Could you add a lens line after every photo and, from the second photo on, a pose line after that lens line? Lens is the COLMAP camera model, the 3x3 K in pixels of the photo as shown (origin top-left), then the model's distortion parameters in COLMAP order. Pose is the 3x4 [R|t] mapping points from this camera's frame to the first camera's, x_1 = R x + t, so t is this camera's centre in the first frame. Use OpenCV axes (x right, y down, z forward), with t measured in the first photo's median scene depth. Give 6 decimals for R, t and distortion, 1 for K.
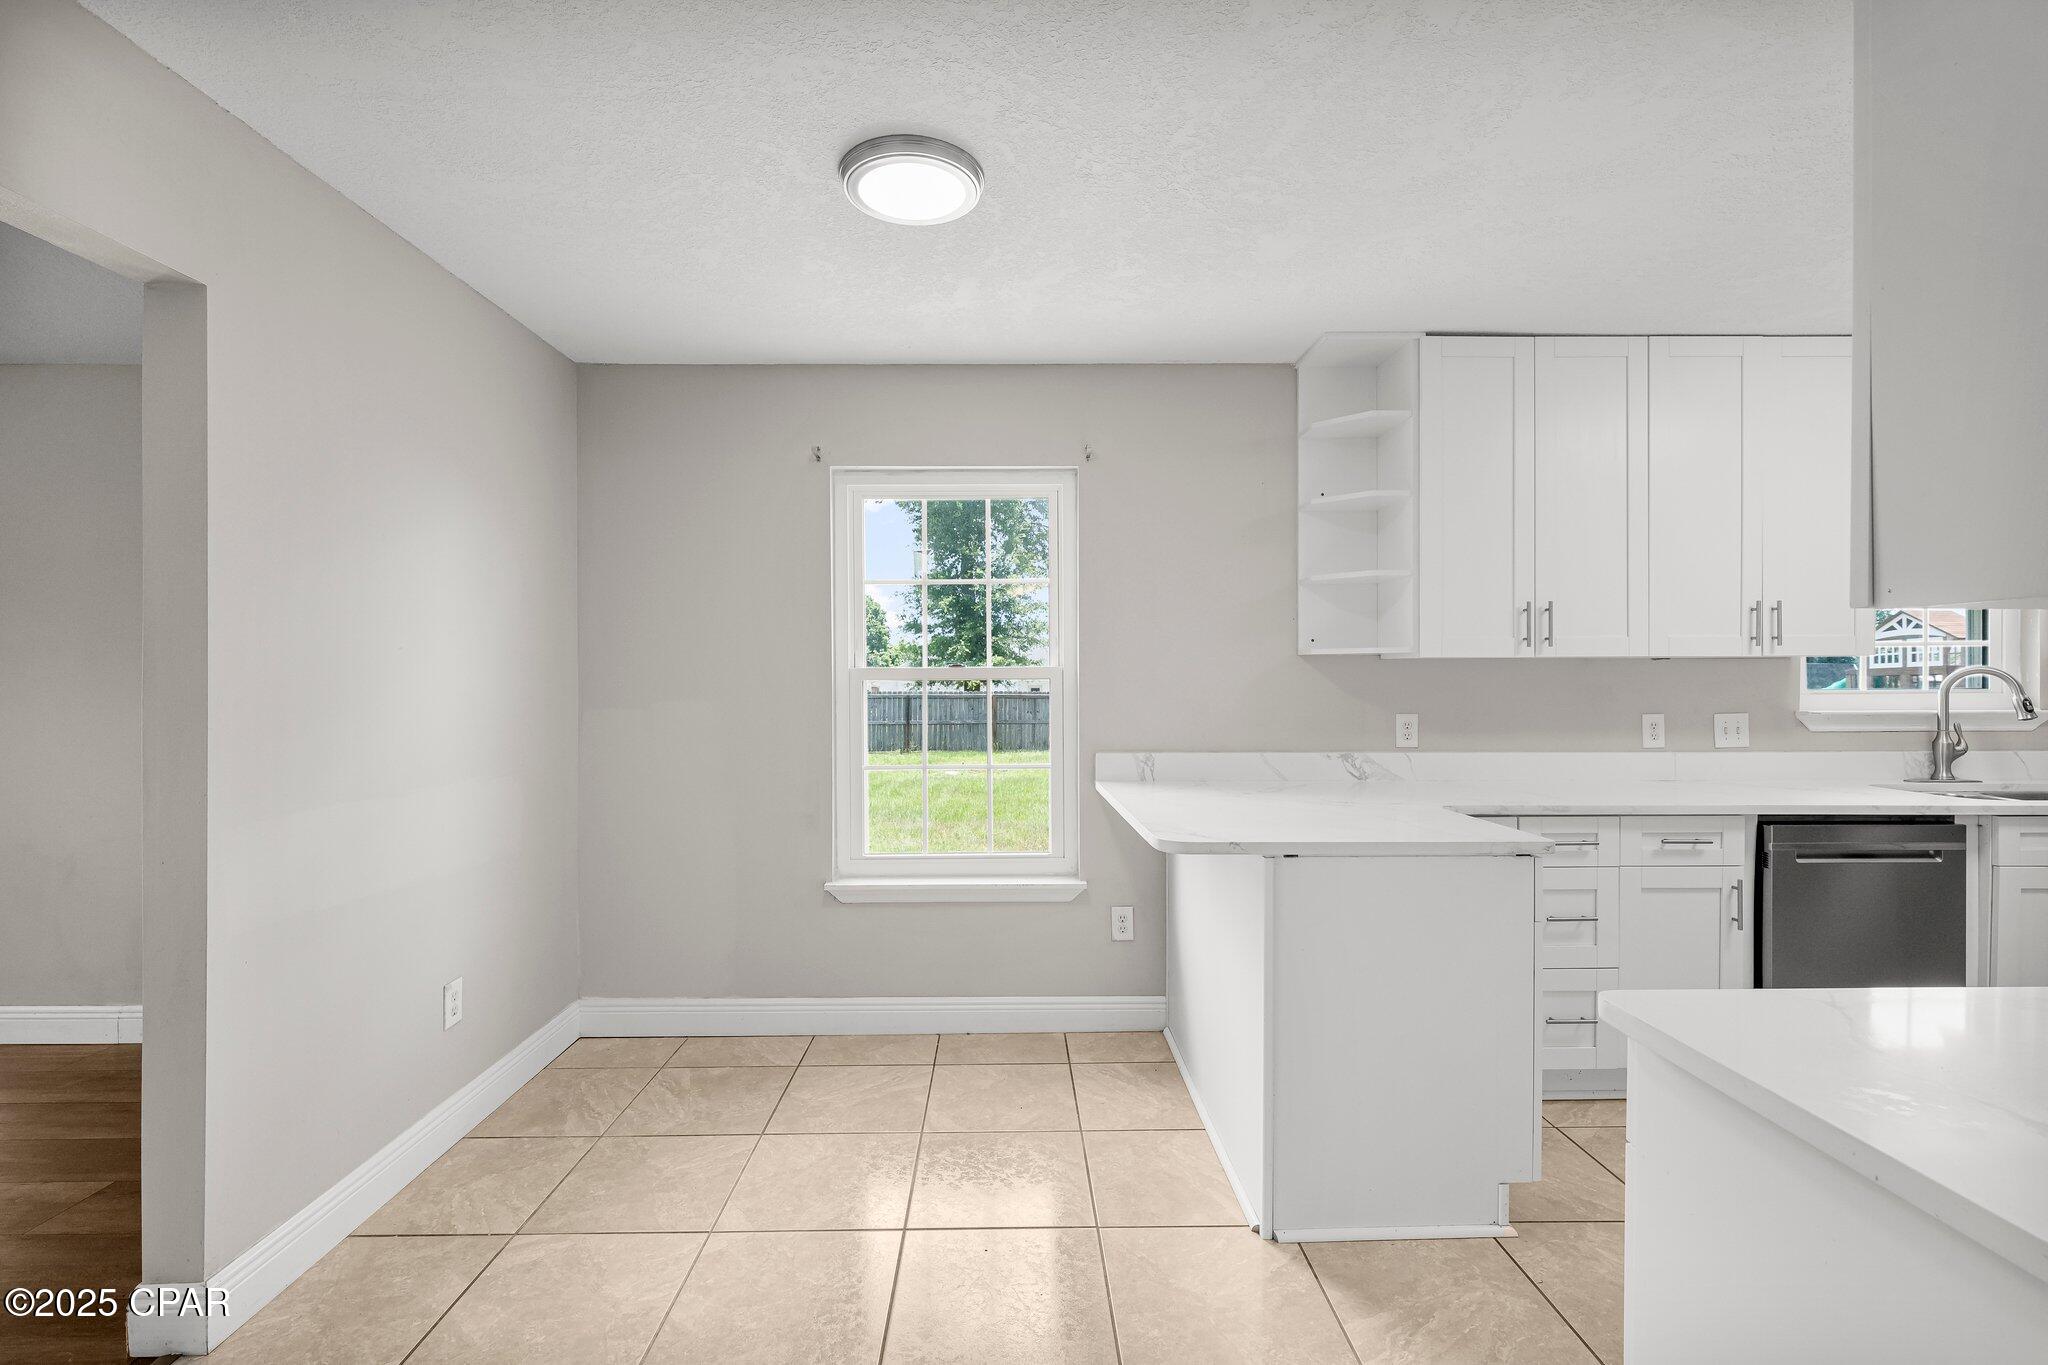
lens RADIAL K [[912.0, 0, 1012.8], [0, 912.0, 675.7], [0, 0, 1]] dist [0.002655, -0.000589]
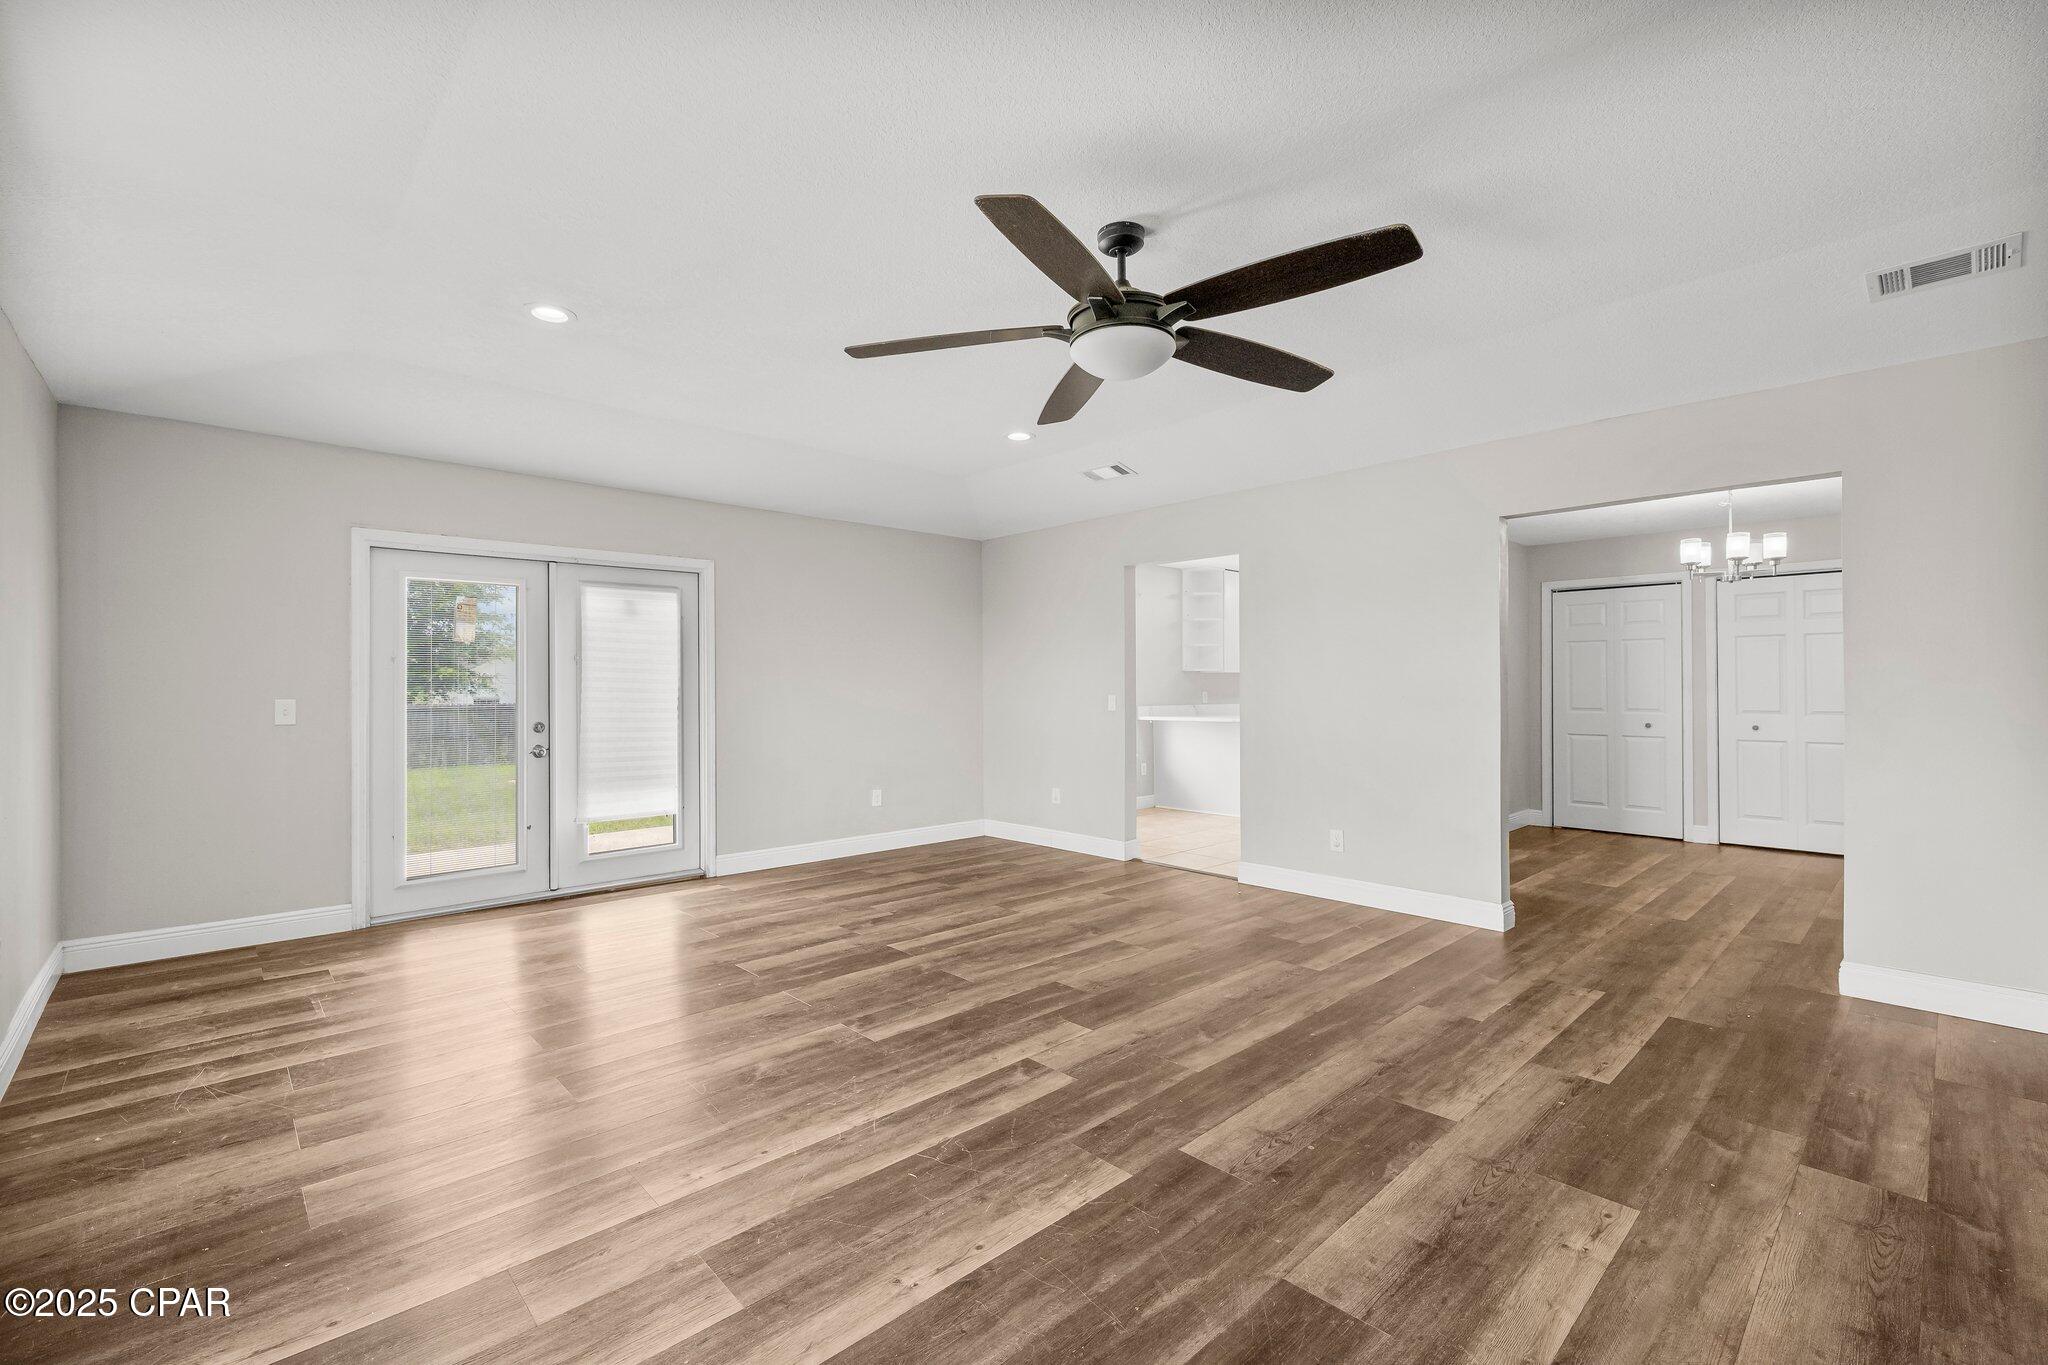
lens RADIAL K [[882.3, 0, 1011.7], [0, 882.3, 685.4], [0, 0, 1]] dist [-0.003028, -0.000604]
pose [[0.739106, 0.003835, 0.673578, -2.031613], [-0.000148, 0.999985, -0.005530, 0.044764], [-0.673589, 0.003988, 0.739095, -0.706829]]
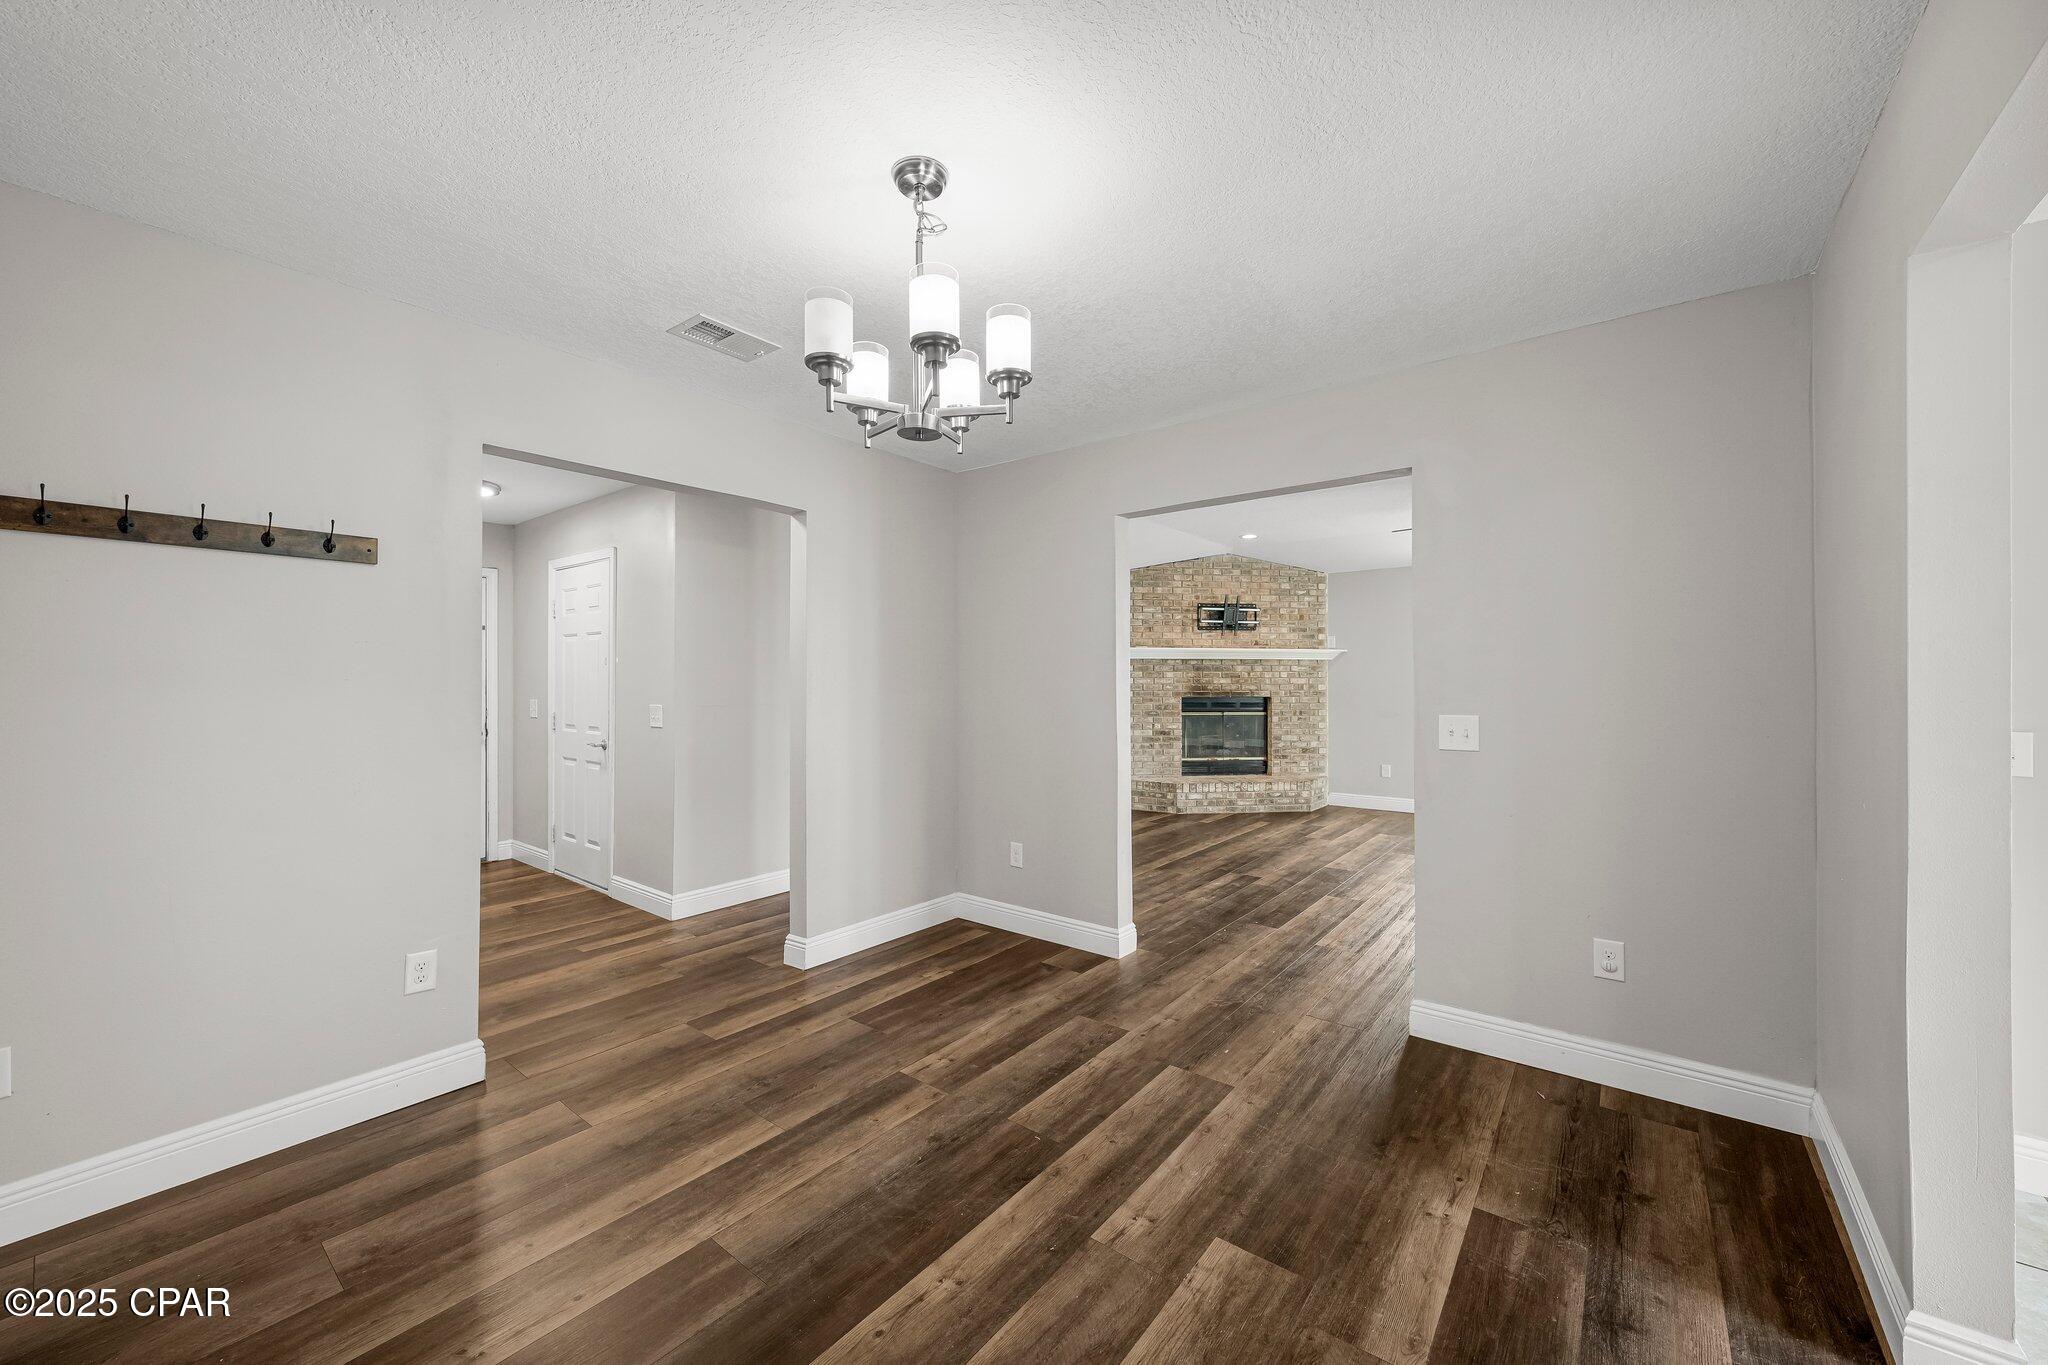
lens RADIAL K [[771.5, 0, 1021.6], [0, 771.5, 677.7], [0, 0, 1]] dist [0.000686, -0.000294]
pose [[-0.625150, 0.002298, -0.780502, 0.485359], [0.002380, 0.999997, 0.001038, 0.010899], [0.780501, -0.001208, -0.625153, 0.002546]]
